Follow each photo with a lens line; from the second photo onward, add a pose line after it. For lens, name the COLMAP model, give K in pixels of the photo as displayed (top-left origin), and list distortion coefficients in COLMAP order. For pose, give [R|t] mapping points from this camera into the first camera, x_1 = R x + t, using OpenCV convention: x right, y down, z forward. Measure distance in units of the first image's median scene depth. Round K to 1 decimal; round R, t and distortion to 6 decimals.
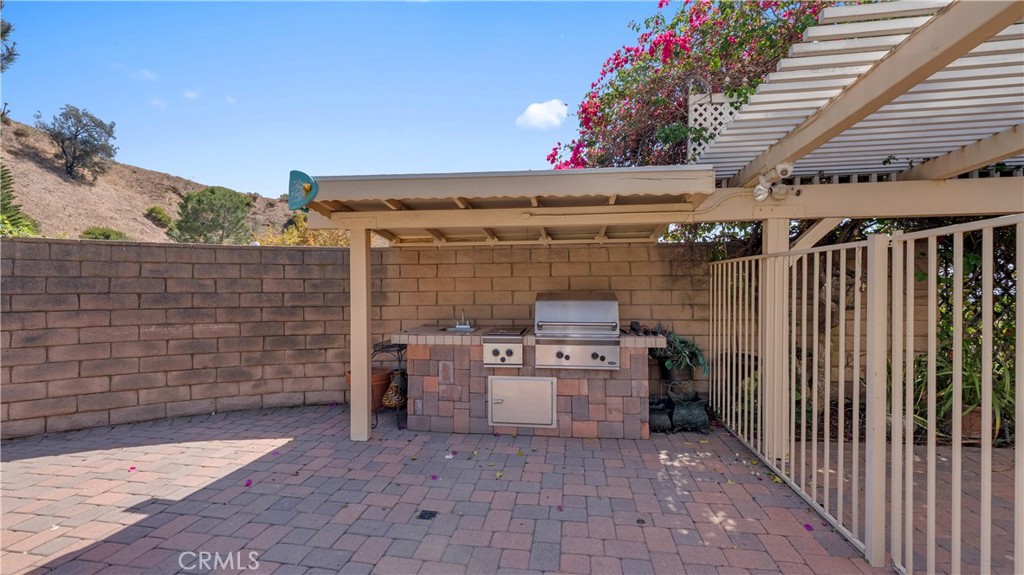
lens RADIAL K [[390.8, 0, 512.0], [0, 390.8, 287.5], [0, 0, 1]] dist [0.000232, 0.000010]
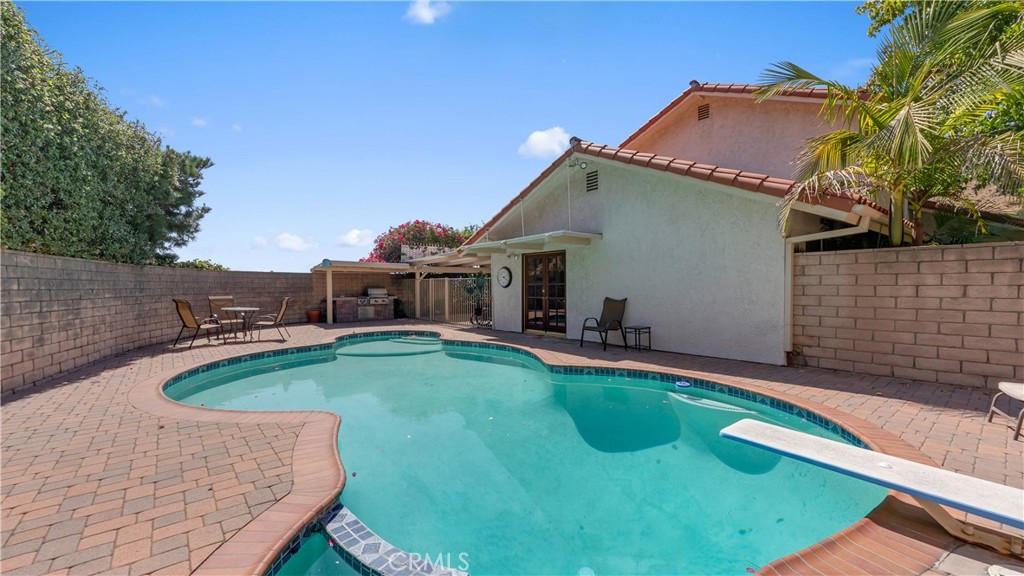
lens RADIAL K [[431.4, 0, 512.0], [0, 431.4, 288.0], [0, 0, 1]] dist [0.000128, 0.000010]
pose [[0.684298, -0.005714, 0.729180, -2.293483], [0.005926, 0.999980, 0.002274, 0.026314], [-0.729178, 0.002765, 0.684318, -3.329992]]
